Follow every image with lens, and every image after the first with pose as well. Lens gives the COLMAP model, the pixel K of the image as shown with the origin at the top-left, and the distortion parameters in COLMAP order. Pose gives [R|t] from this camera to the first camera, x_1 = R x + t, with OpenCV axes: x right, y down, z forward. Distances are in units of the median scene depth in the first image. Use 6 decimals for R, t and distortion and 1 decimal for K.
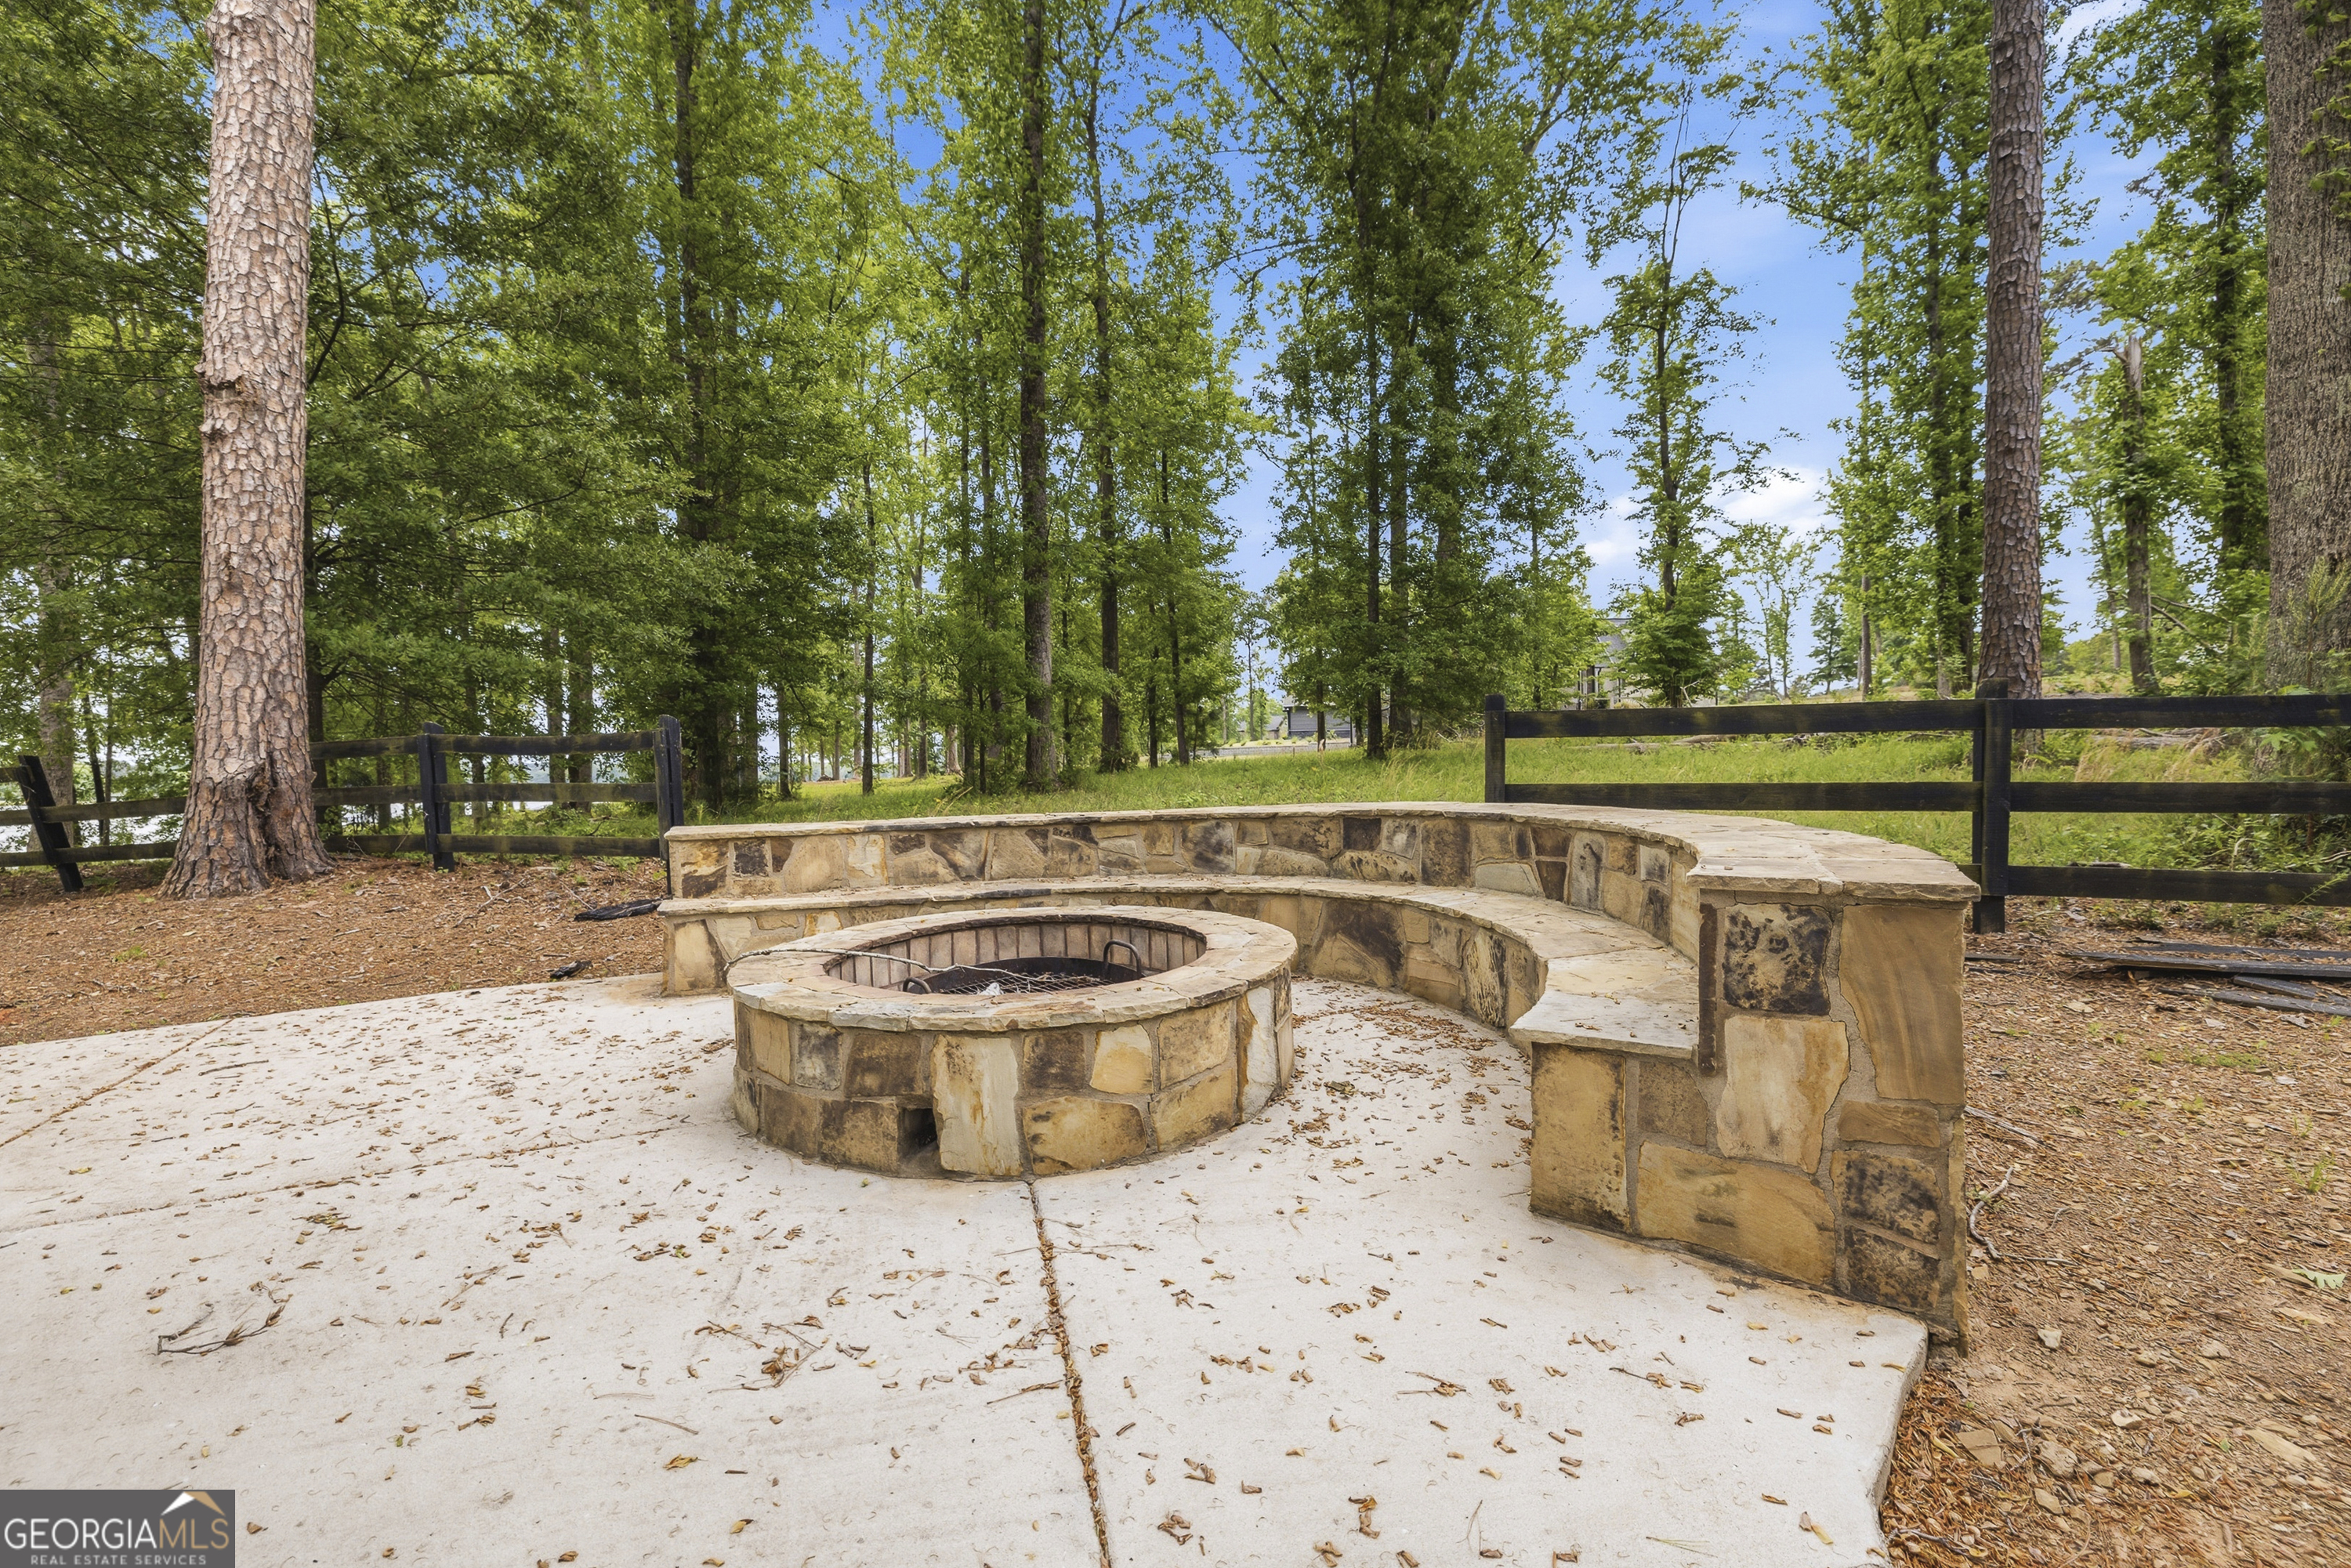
lens RADIAL K [[1024.9, 0, 1160.3], [0, 1024.9, 750.1], [0, 0, 1]] dist [-0.000060, -0.000538]
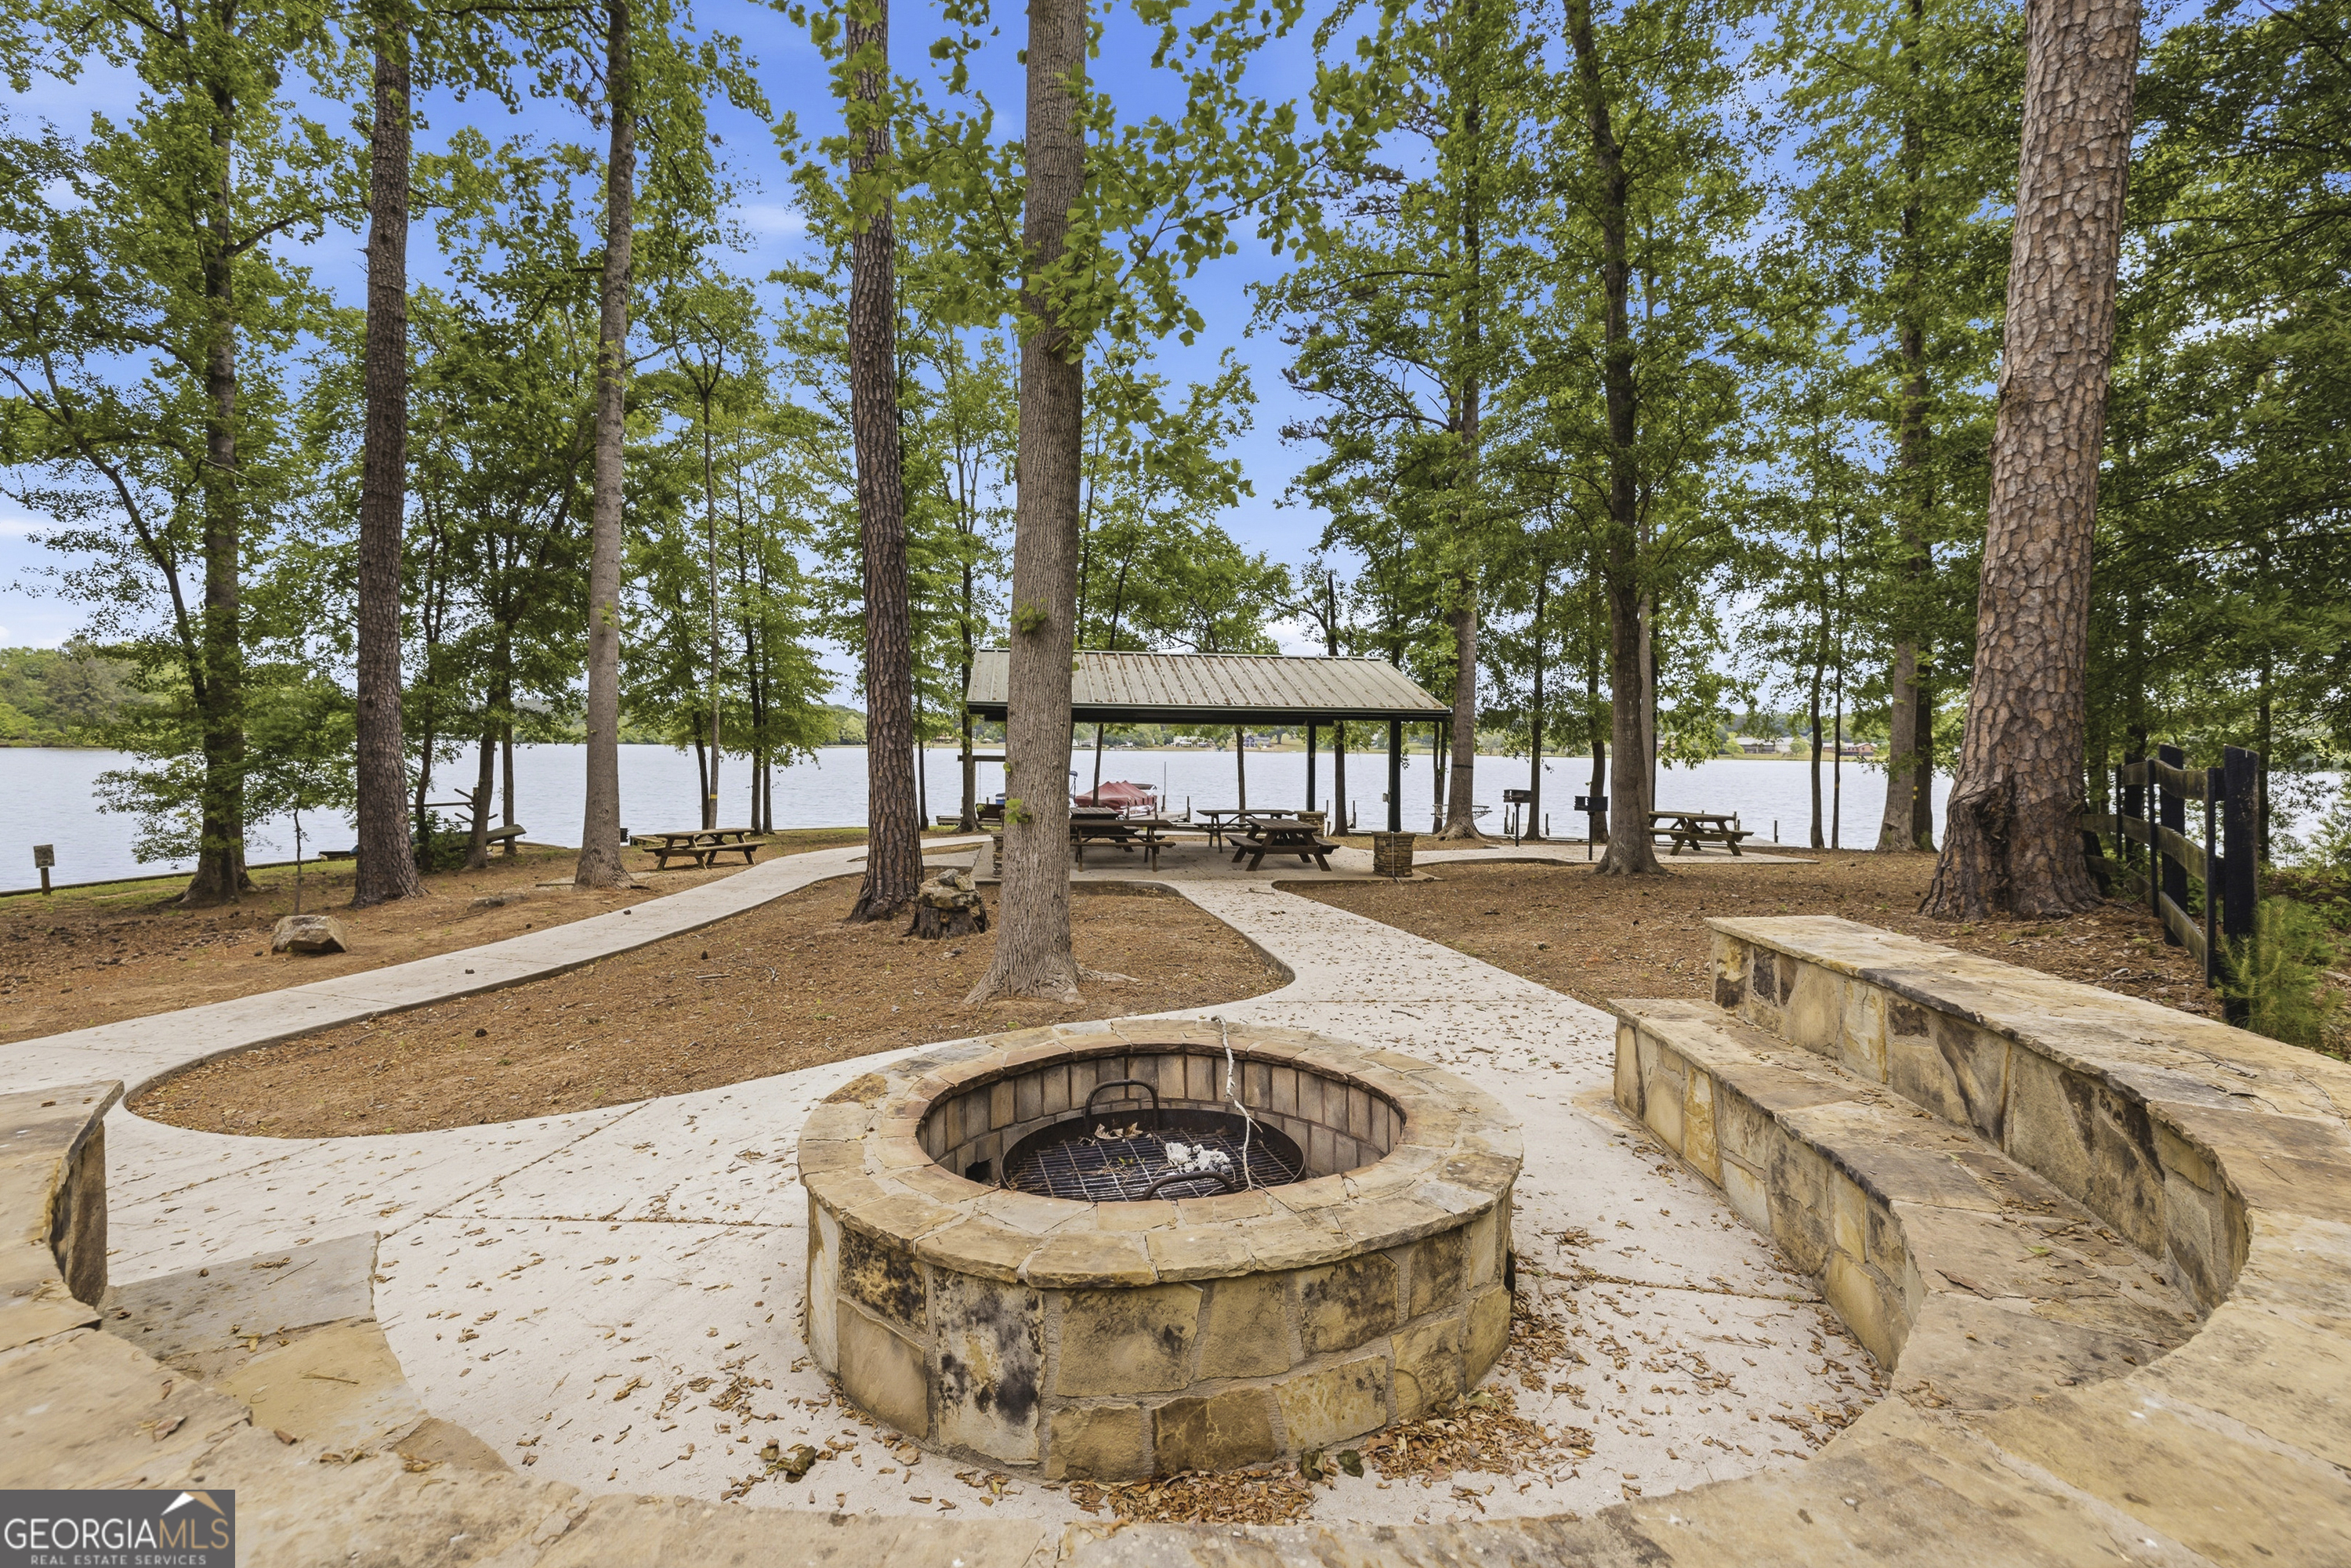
lens RADIAL K [[1024.9, 0, 1160.3], [0, 1024.9, 750.1], [0, 0, 1]] dist [-0.000060, -0.000538]
pose [[-0.368154, 0.019457, -0.929561, 0.286675], [0.012526, 0.999794, 0.015966, -0.046093], [0.929680, -0.005766, -0.368322, 0.621092]]
